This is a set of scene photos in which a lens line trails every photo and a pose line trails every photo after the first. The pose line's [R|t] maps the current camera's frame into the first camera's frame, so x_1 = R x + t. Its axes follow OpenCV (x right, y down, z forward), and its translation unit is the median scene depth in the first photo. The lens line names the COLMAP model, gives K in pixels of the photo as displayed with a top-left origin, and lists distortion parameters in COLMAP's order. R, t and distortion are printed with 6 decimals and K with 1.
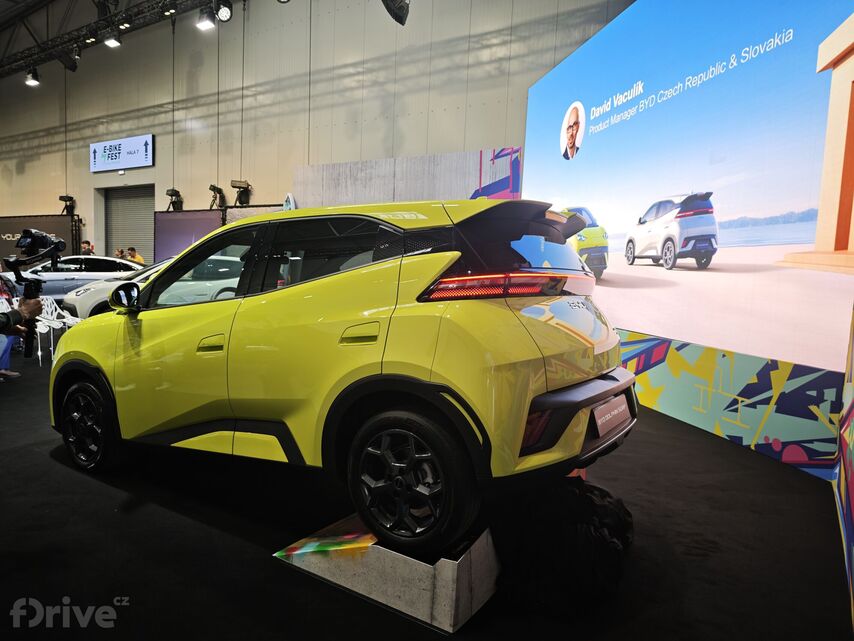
lens RADIAL K [[569.0, 0, 427.0], [0, 569.0, 320.5], [0, 0, 1]] dist [0.000327, -0.003705]
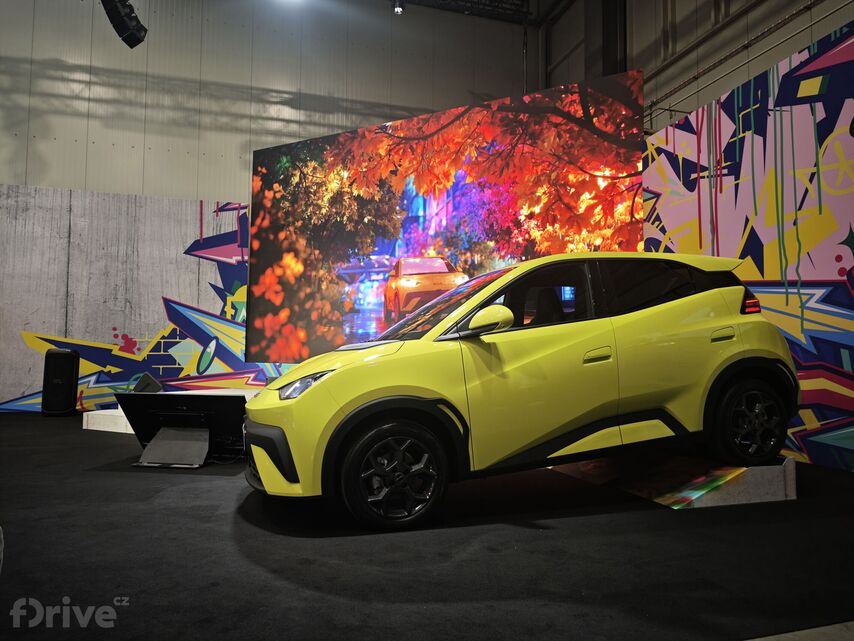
lens RADIAL K [[569.0, 0, 427.0], [0, 569.0, 320.5], [0, 0, 1]] dist [0.000327, -0.003705]
pose [[0.650050, 0.009382, 0.759834, -0.387993], [0.080565, 0.993437, -0.081191, 0.009237], [-0.755609, 0.113994, 0.645028, 0.125919]]
